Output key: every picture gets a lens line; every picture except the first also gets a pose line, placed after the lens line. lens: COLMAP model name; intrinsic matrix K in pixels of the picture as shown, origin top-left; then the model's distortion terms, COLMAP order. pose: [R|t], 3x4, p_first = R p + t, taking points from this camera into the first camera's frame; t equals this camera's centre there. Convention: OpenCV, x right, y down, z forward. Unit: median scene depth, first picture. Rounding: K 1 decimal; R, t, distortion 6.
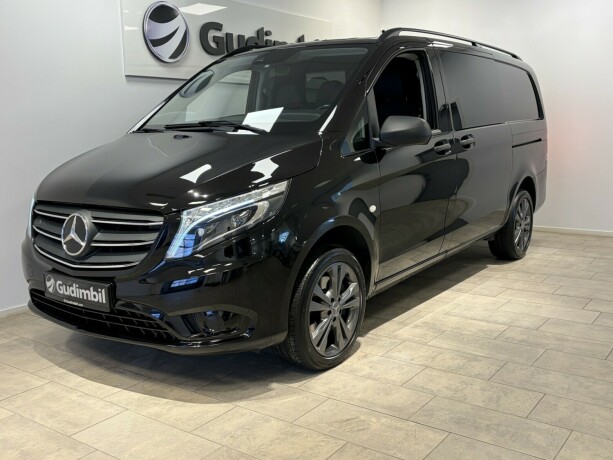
lens RADIAL K [[635.3, 0, 308.4], [0, 635.3, 228.7], [0, 0, 1]] dist [0.025012, 0.000000]
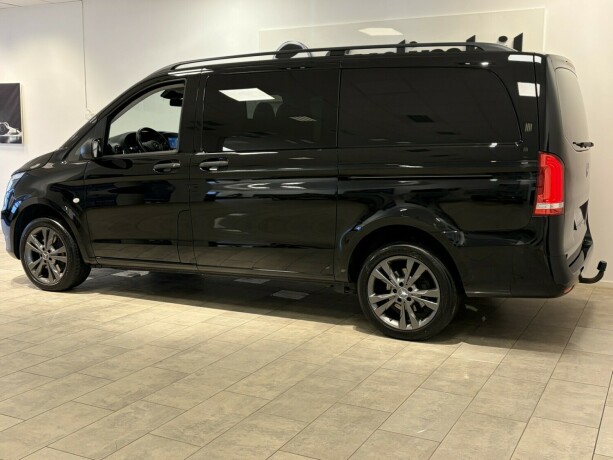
lens RADIAL K [[708.9, 0, 305.3], [0, 708.9, 230.8], [0, 0, 1]] dist [0.033172, 0.000000]
pose [[0.142097, 0.155066, -0.977631, 1.767509], [-0.158038, 0.978538, 0.132240, -0.260633], [0.977155, 0.135712, 0.163554, 1.242880]]
